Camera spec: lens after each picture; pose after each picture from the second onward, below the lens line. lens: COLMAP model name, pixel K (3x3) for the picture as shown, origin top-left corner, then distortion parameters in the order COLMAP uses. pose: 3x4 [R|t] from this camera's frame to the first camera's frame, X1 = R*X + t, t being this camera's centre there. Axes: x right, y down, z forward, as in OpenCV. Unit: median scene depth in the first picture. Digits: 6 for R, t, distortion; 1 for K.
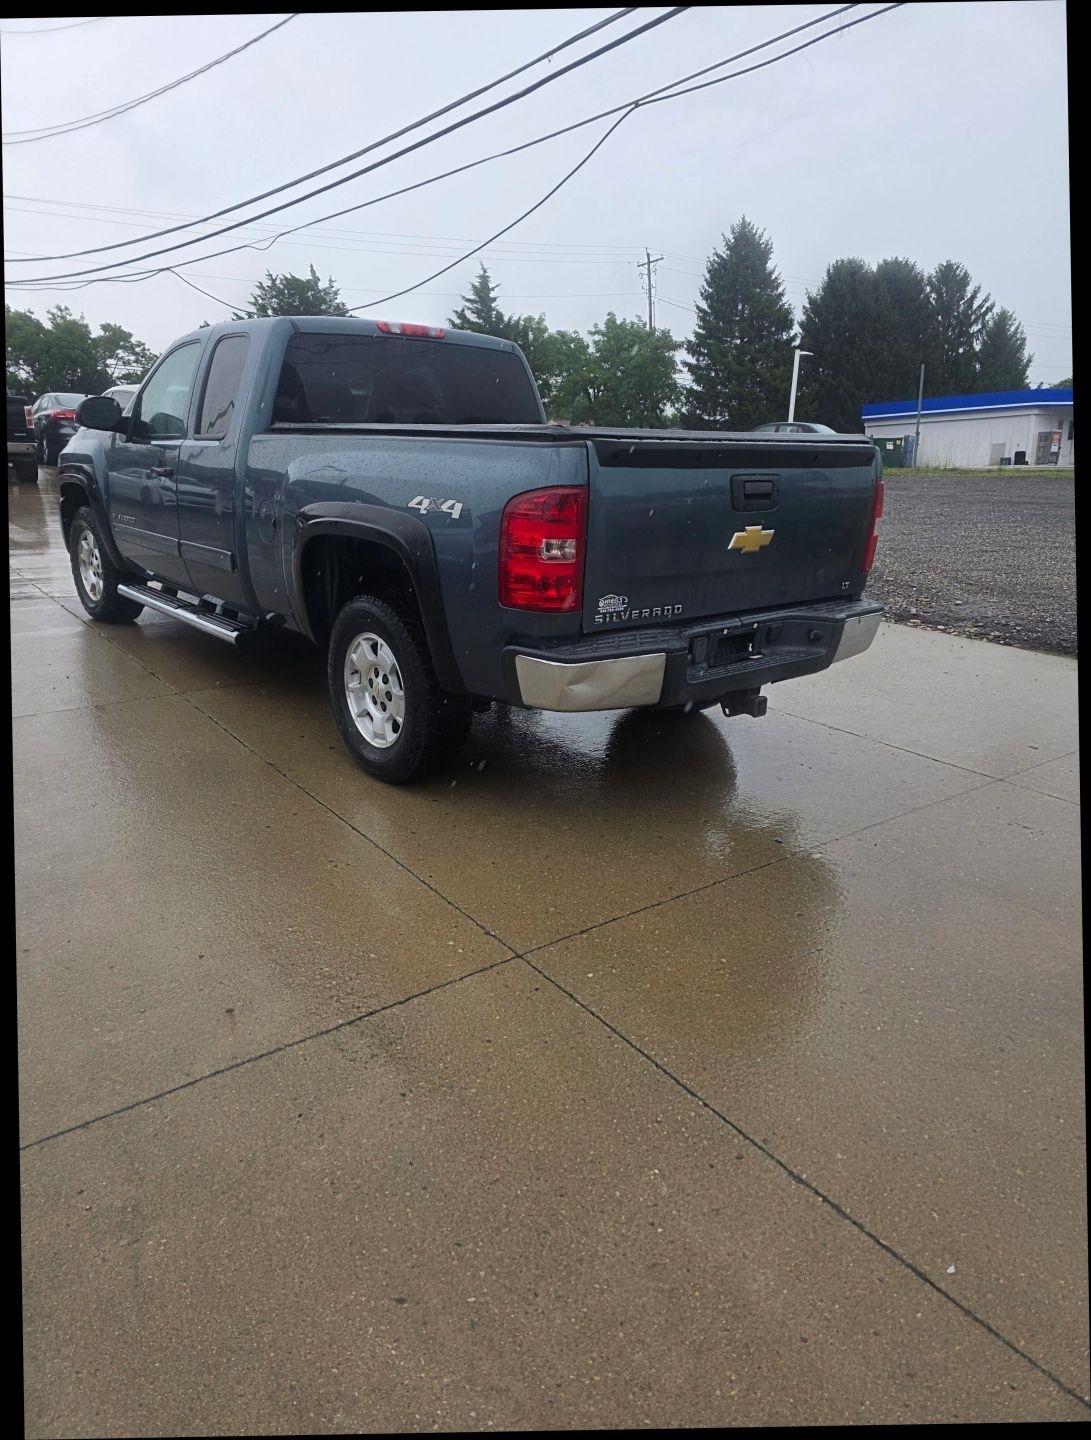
lens RADIAL K [[955.5, 0, 550.2], [0, 955.5, 754.2], [0, 0, 1]] dist [0.050236, -0.063246]
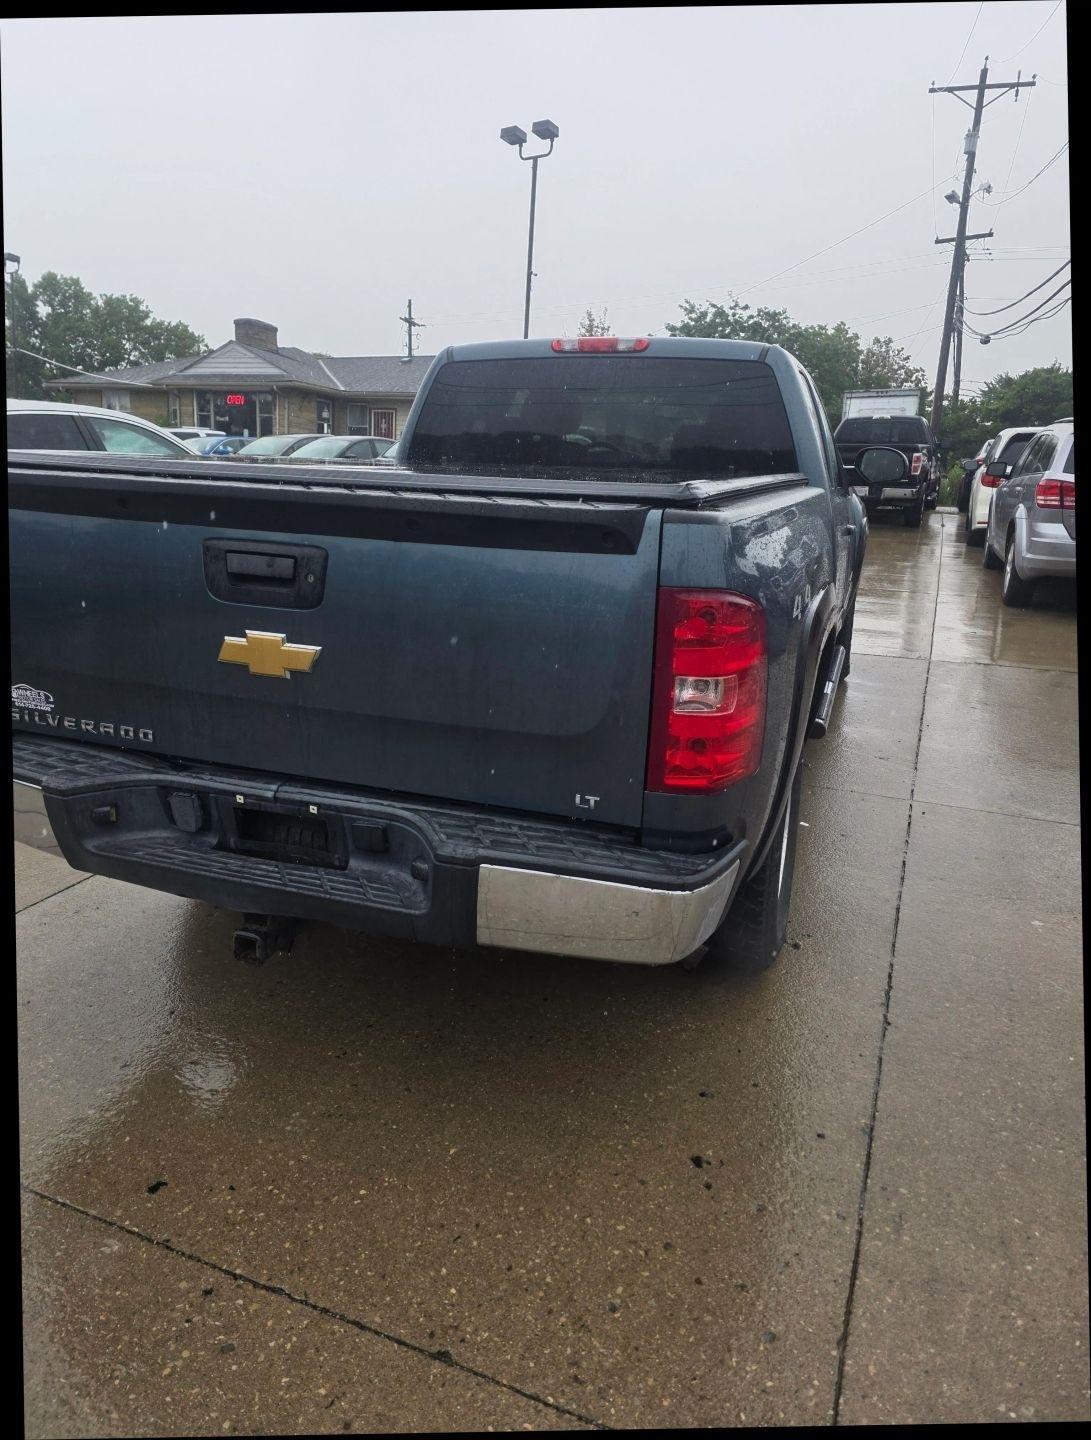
lens RADIAL K [[966.0, 0, 547.3], [0, 966.0, 712.7], [0, 0, 1]] dist [0.051889, -0.060378]
pose [[0.520895, 0.222063, -0.824231, 0.063993], [-0.296233, 0.952589, 0.069432, -0.023215], [0.800571, 0.207997, 0.561981, 0.068248]]
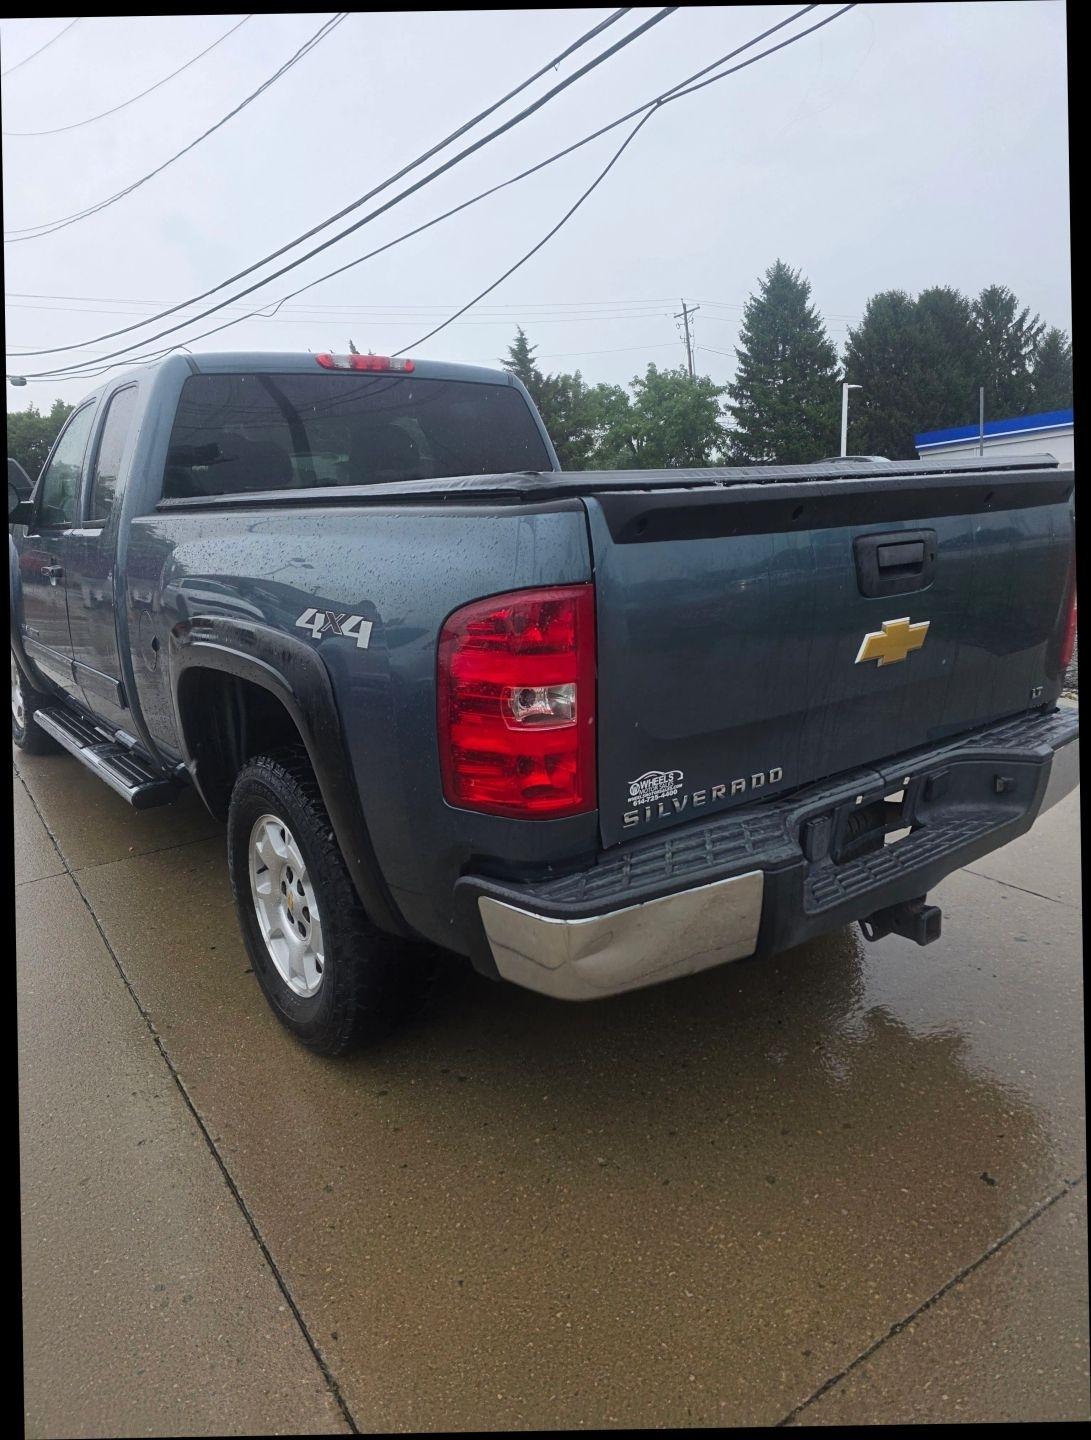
lens RADIAL K [[966.0, 0, 547.3], [0, 966.0, 712.7], [0, 0, 1]] dist [0.051889, -0.060378]
pose [[0.996403, -0.054894, -0.064564, 0.003164], [0.048612, 0.994277, -0.095128, -0.011306], [0.069416, 0.091647, 0.993369, 0.034127]]
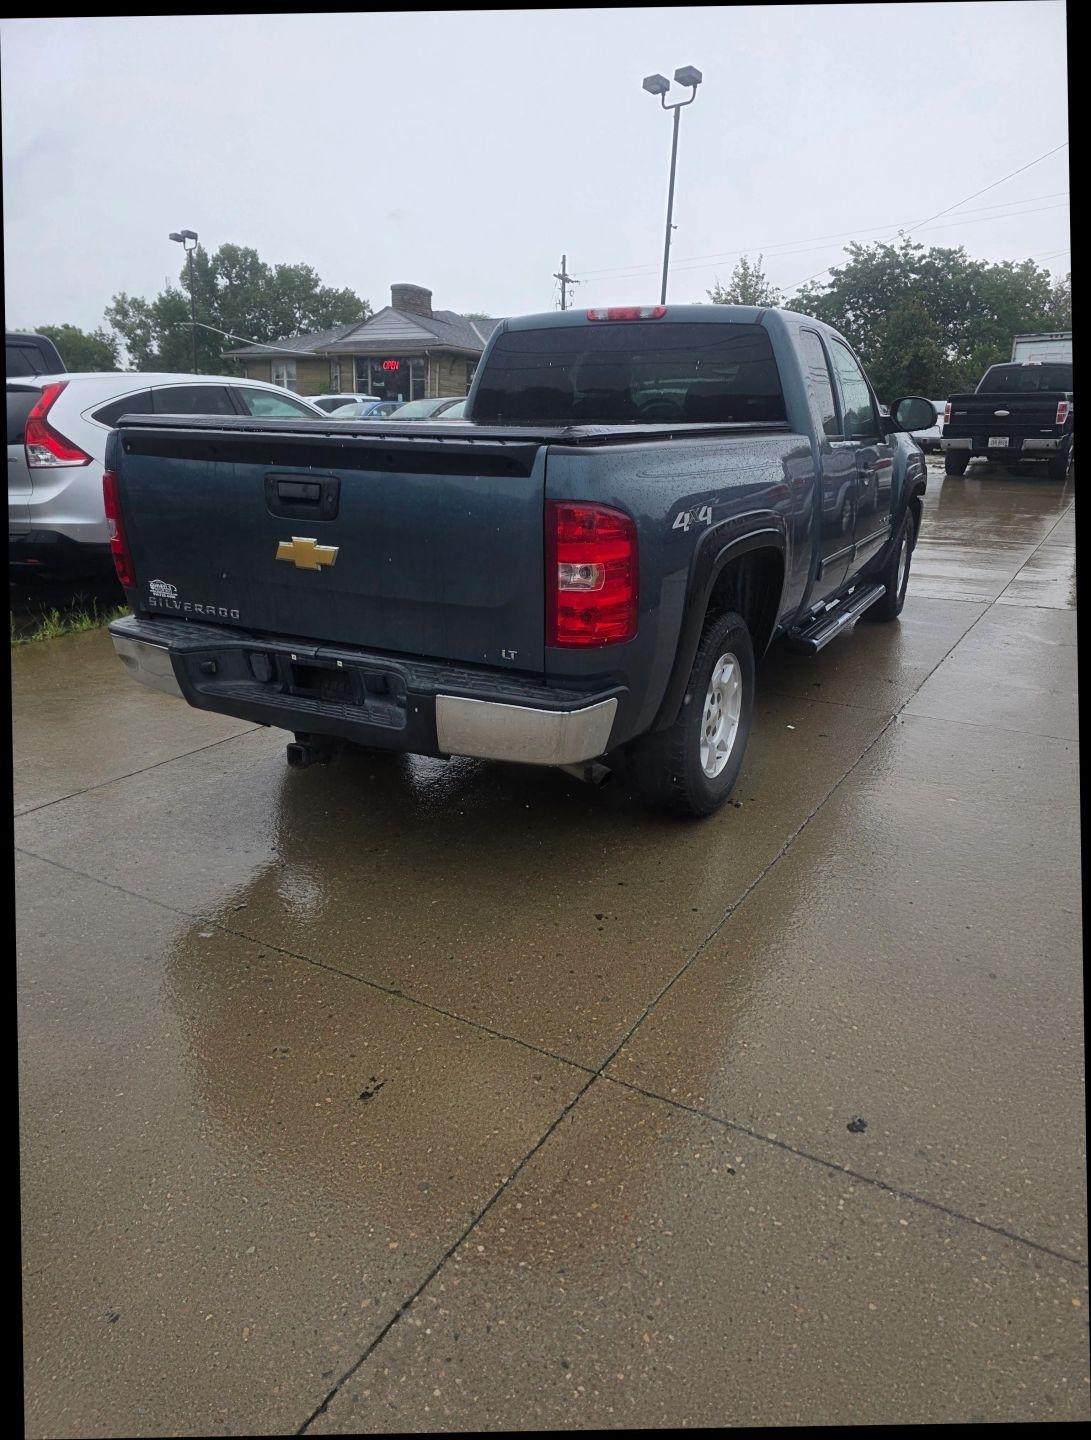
lens RADIAL K [[955.5, 0, 550.2], [0, 955.5, 754.2], [0, 0, 1]] dist [0.050236, -0.063246]
pose [[0.382550, 0.302075, -0.873159, 0.087878], [-0.300684, 0.934302, 0.191491, -0.023580], [0.873639, 0.189290, 0.448246, 0.070522]]
